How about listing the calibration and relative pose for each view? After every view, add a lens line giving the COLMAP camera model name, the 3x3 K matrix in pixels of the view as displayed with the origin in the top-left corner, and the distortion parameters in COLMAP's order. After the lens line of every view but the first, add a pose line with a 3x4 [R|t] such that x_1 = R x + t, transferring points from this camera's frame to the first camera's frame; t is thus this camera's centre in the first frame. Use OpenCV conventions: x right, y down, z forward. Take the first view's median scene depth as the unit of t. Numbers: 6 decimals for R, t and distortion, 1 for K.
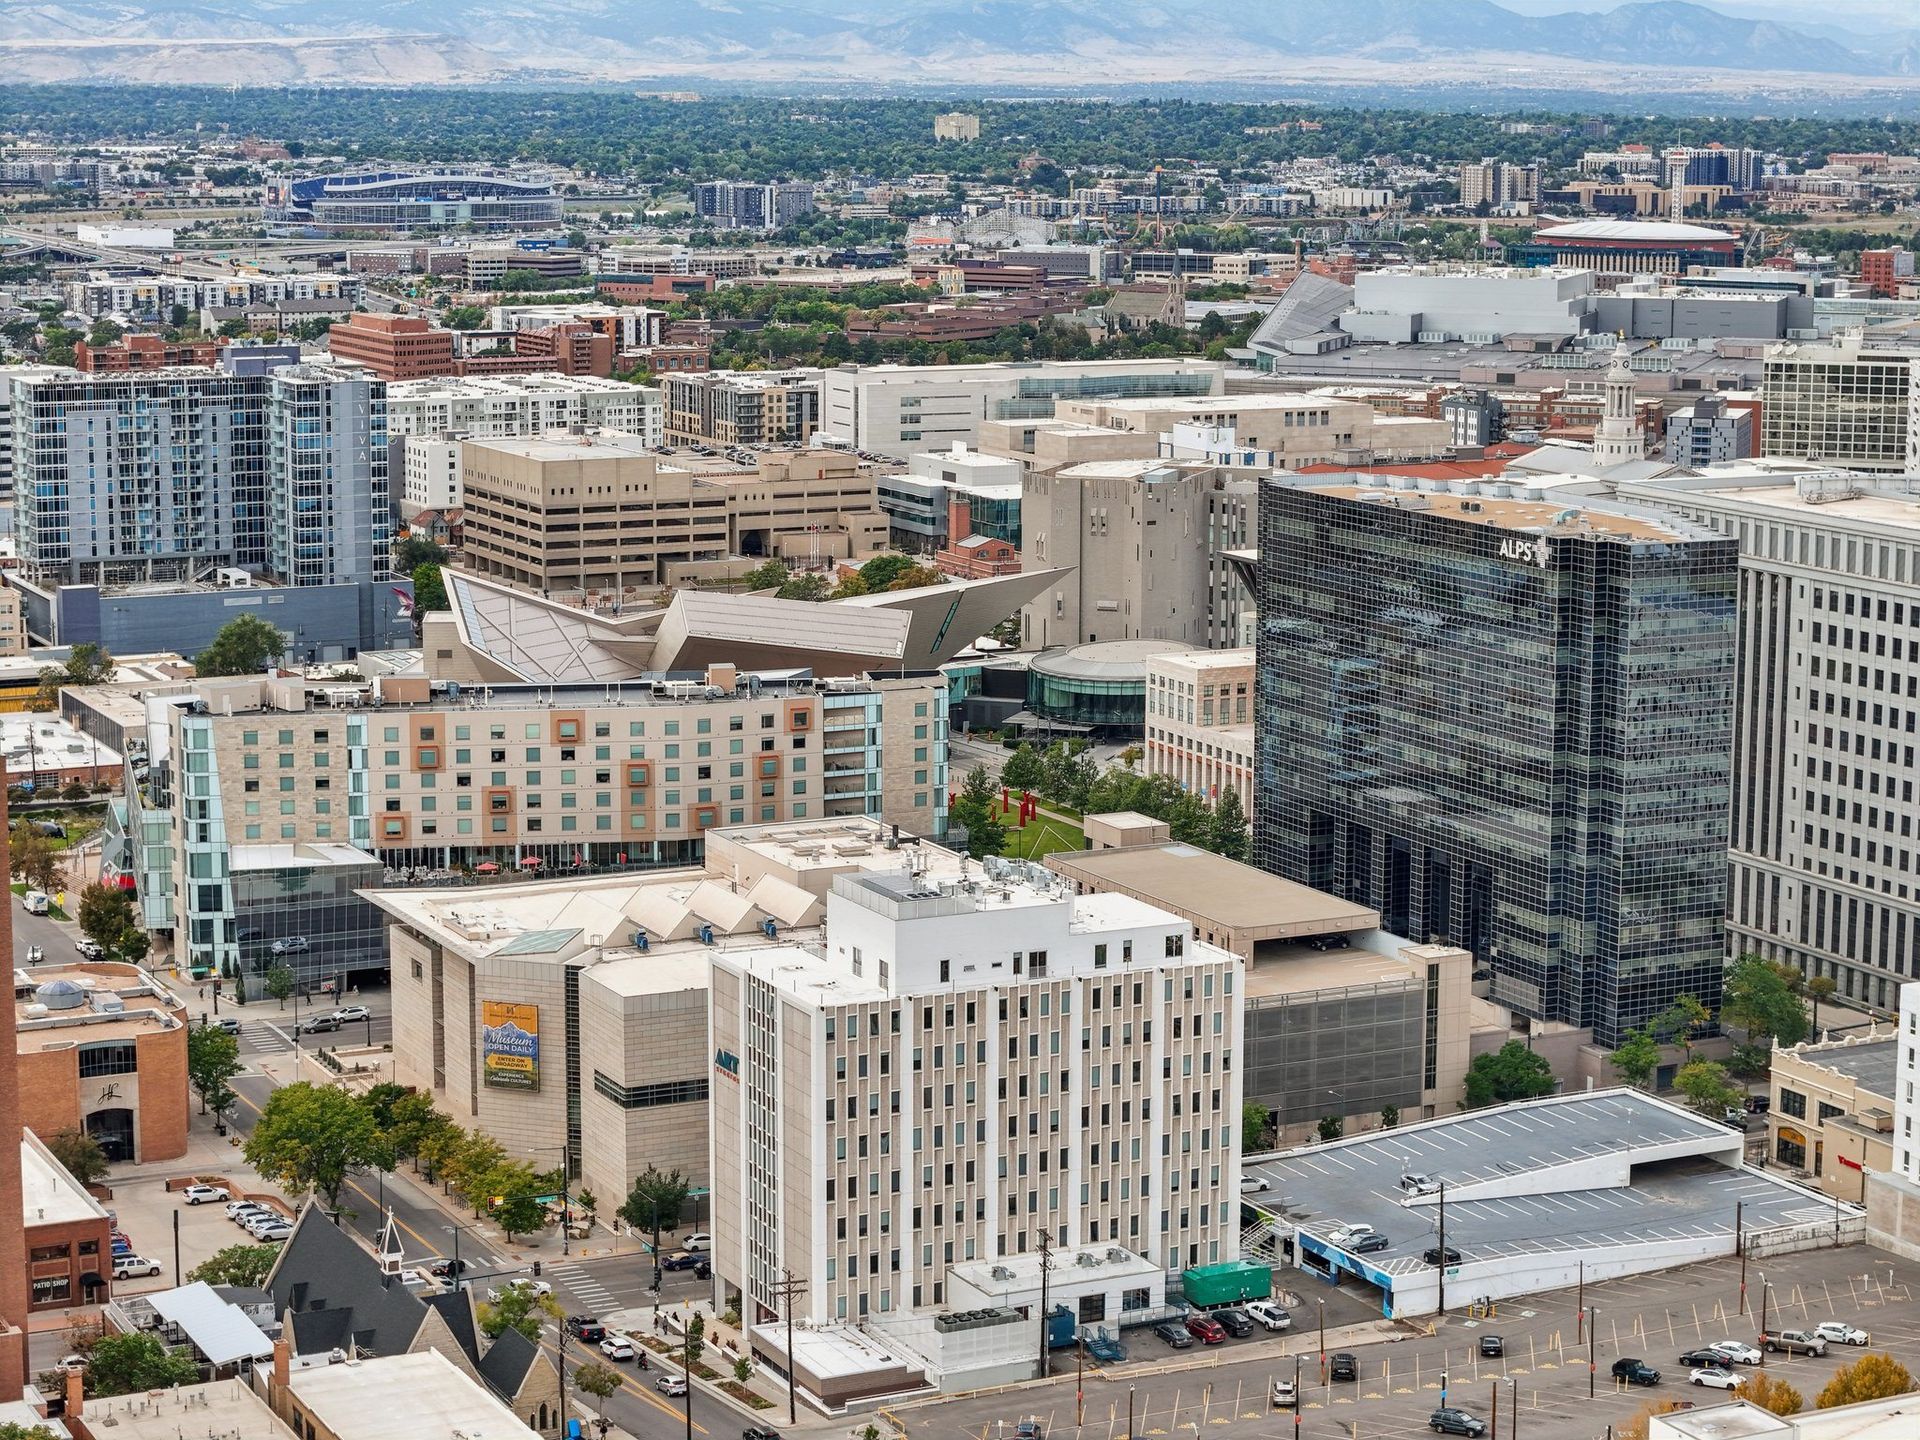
lens RADIAL K [[3947.4, 0, 958.5], [0, 3947.4, 724.5], [0, 0, 1]] dist [-0.119999, 0.000000]
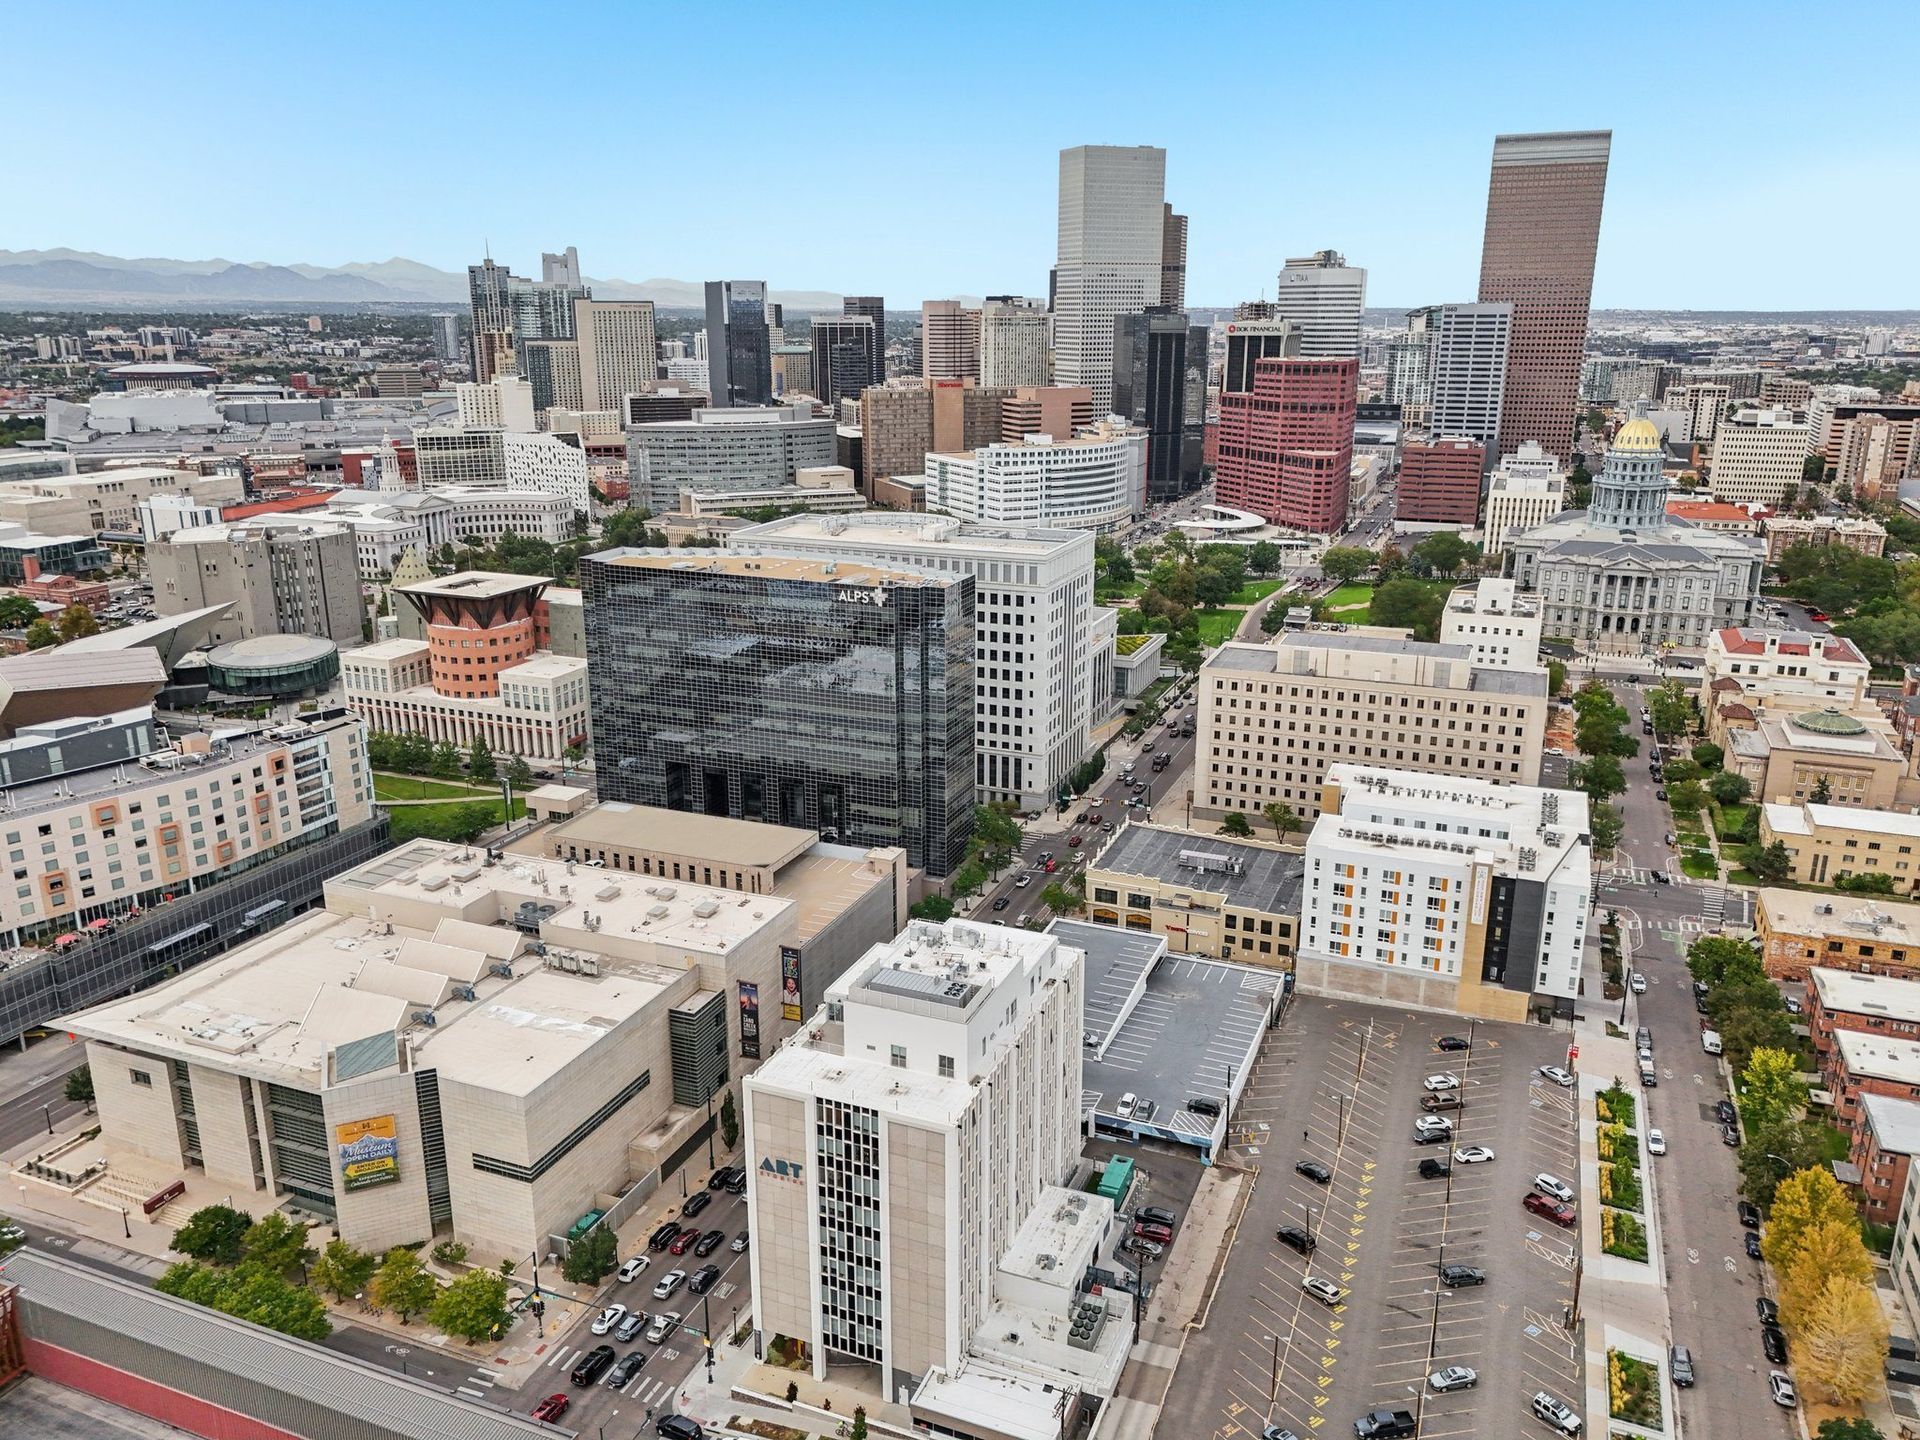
lens RADIAL K [[1440.5, 0, 1007.6], [0, 1440.5, 700.8], [0, 0, 1]] dist [0.042032, -0.023713]
pose [[0.742813, -0.179730, 0.644923, -0.205086], [0.109670, 0.982946, 0.147615, -0.083183], [-0.660455, -0.038921, 0.749856, 0.508022]]
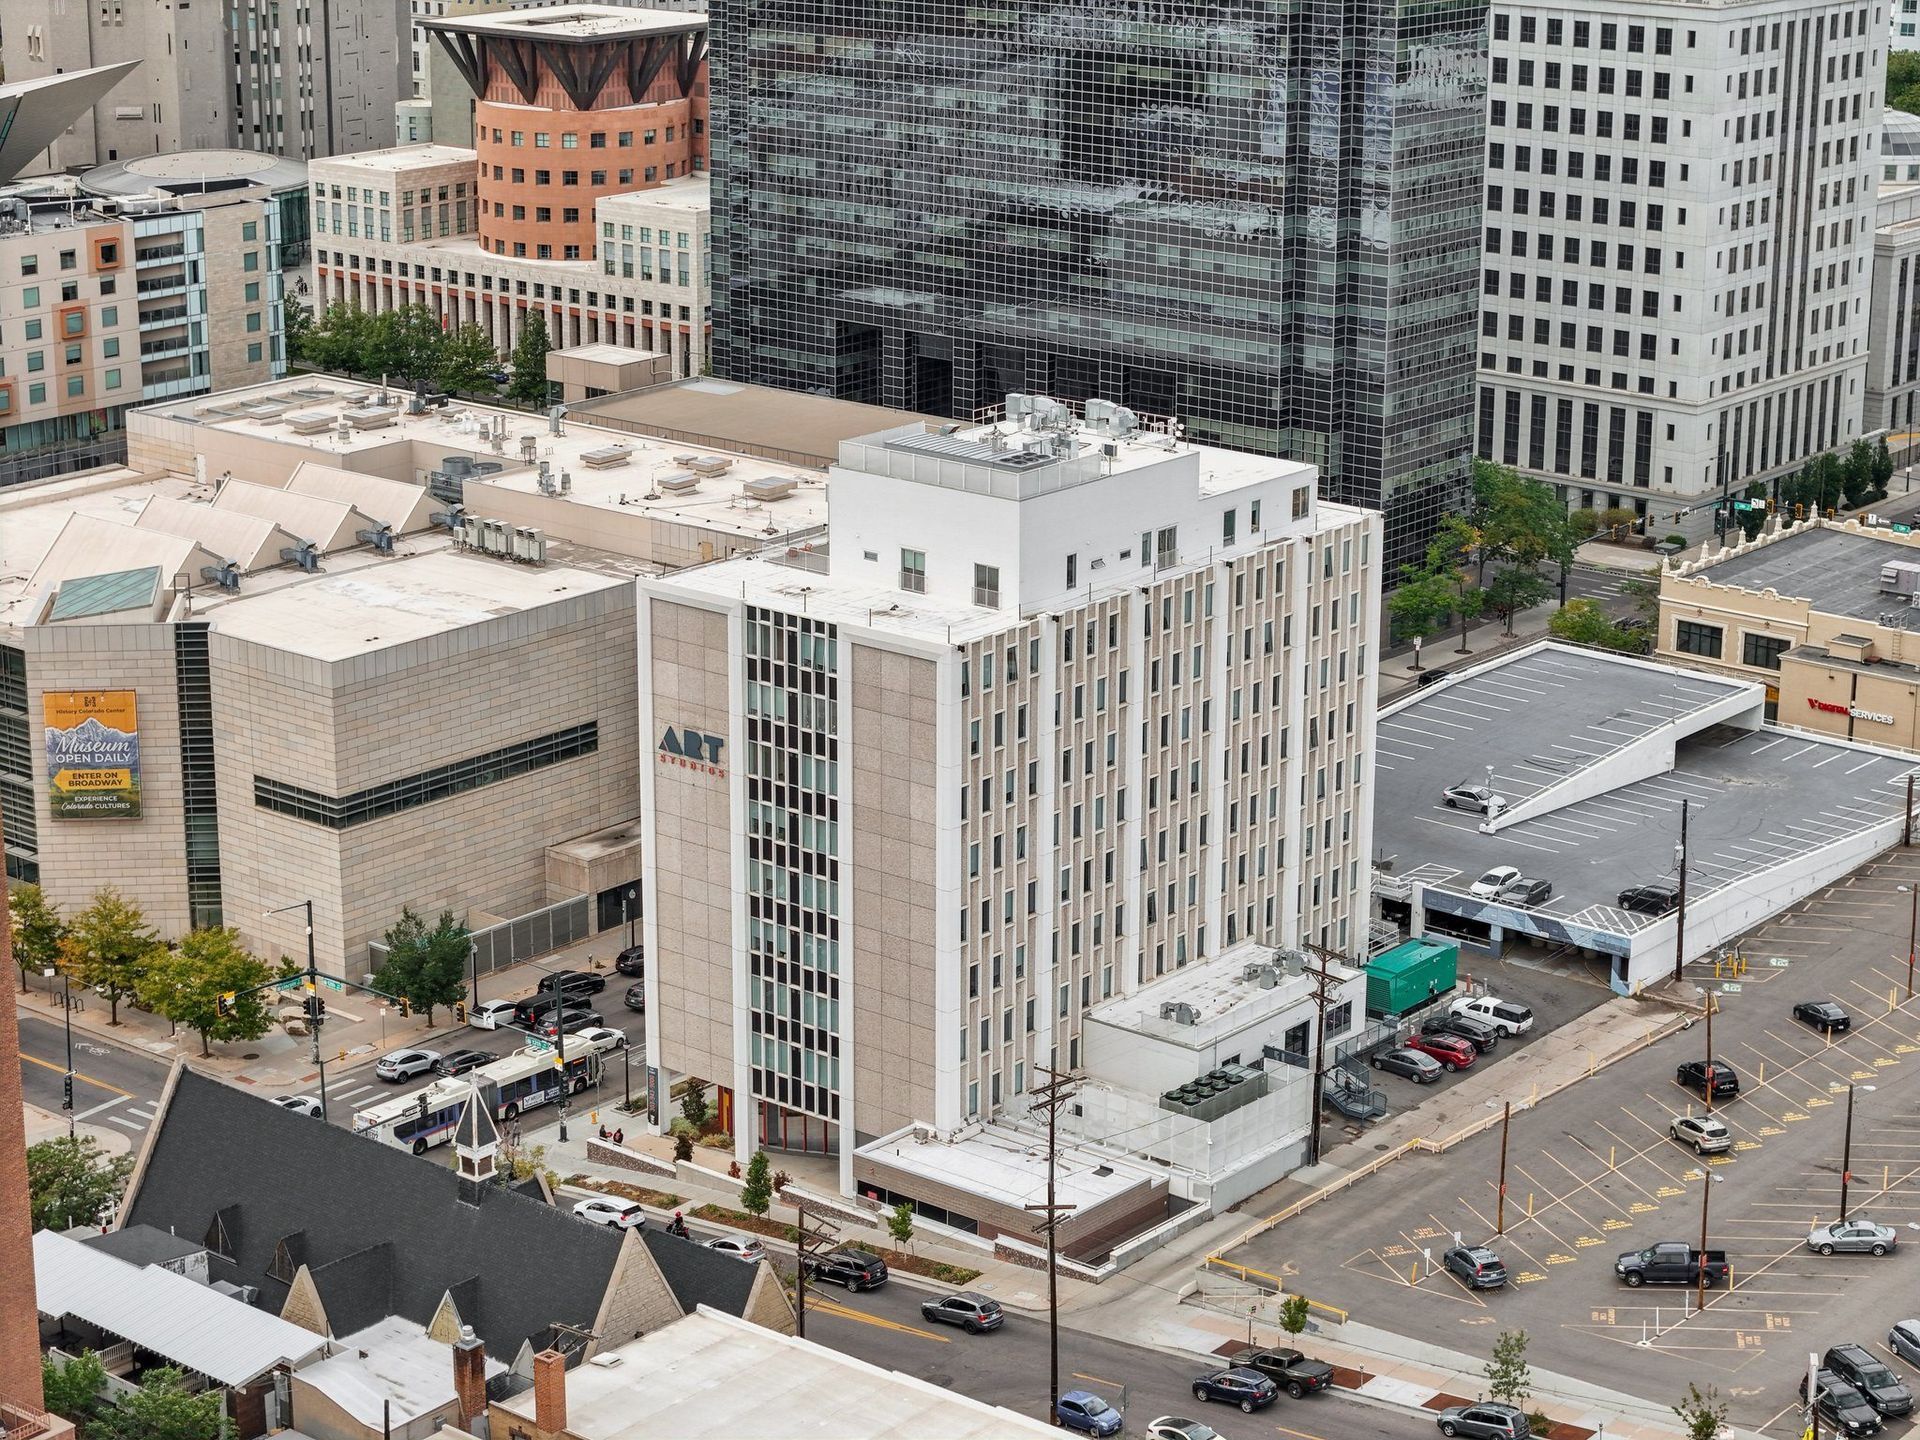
lens RADIAL K [[3947.4, 0, 1048.9], [0, 3947.4, 707.5], [0, 0, 1]] dist [-0.119999, 0.000000]
pose [[0.909883, -0.111780, 0.399522, -0.207426], [0.065577, 0.989663, 0.127545, 0.000862], [-0.409649, -0.089852, 0.907807, 0.310189]]
